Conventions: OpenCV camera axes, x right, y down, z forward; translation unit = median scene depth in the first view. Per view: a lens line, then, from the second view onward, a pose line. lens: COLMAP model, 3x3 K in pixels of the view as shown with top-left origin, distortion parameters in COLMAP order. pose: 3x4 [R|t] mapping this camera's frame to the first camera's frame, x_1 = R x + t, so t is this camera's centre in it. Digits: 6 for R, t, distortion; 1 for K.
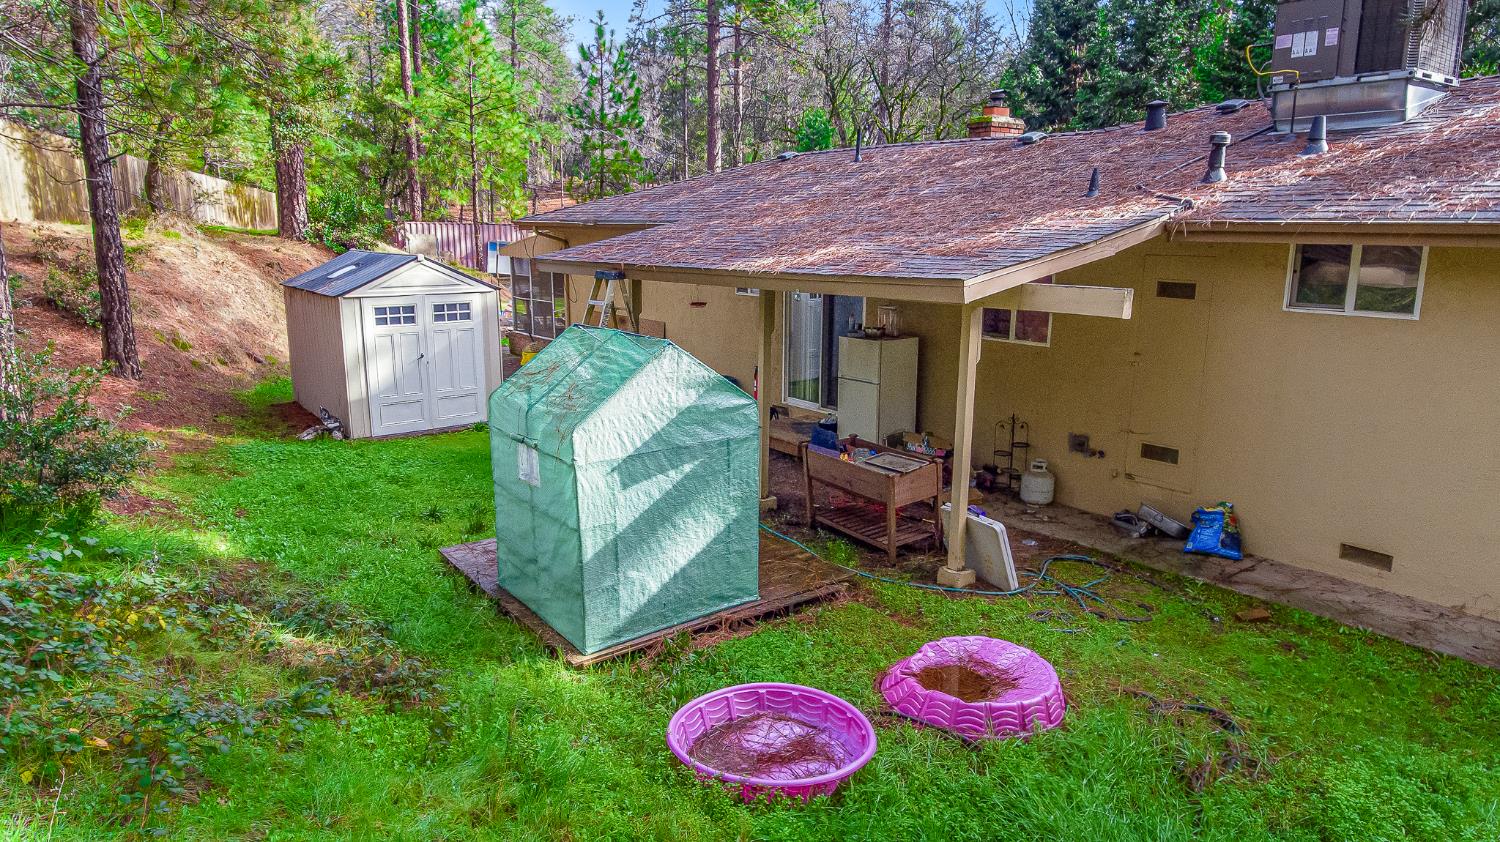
lens RADIAL K [[915.7, 0, 750.0], [0, 915.7, 421.0], [0, 0, 1]] dist [-0.001046, -0.000538]
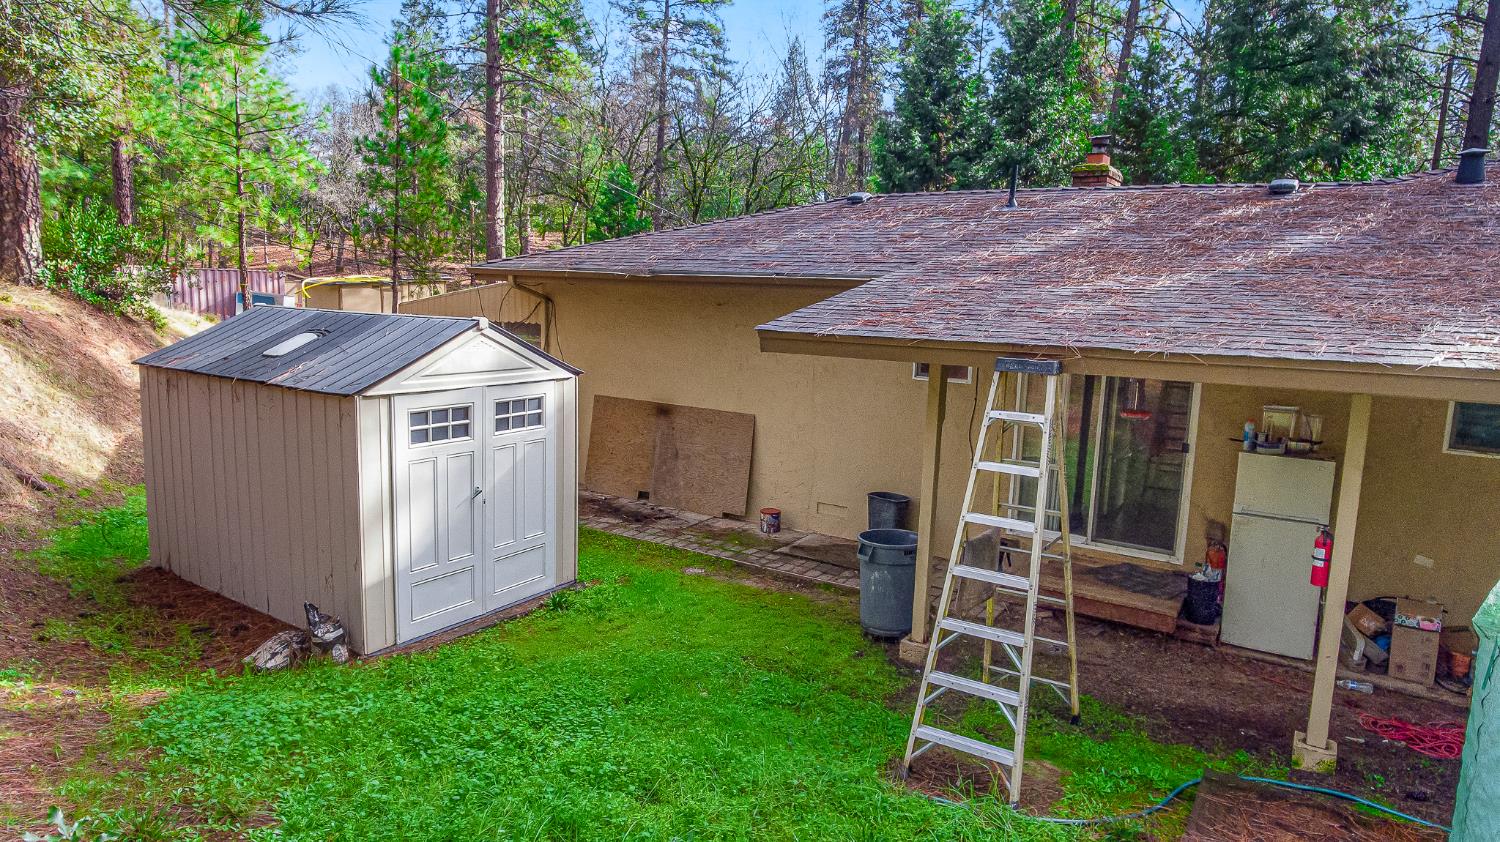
lens RADIAL K [[869.4, 0, 739.6], [0, 869.4, 414.0], [0, 0, 1]] dist [-0.001740, -0.000579]
pose [[0.945948, -0.020470, 0.323671, -0.374196], [0.040780, 0.997593, -0.056091, -0.081315], [-0.321744, 0.066258, 0.944506, 0.419548]]
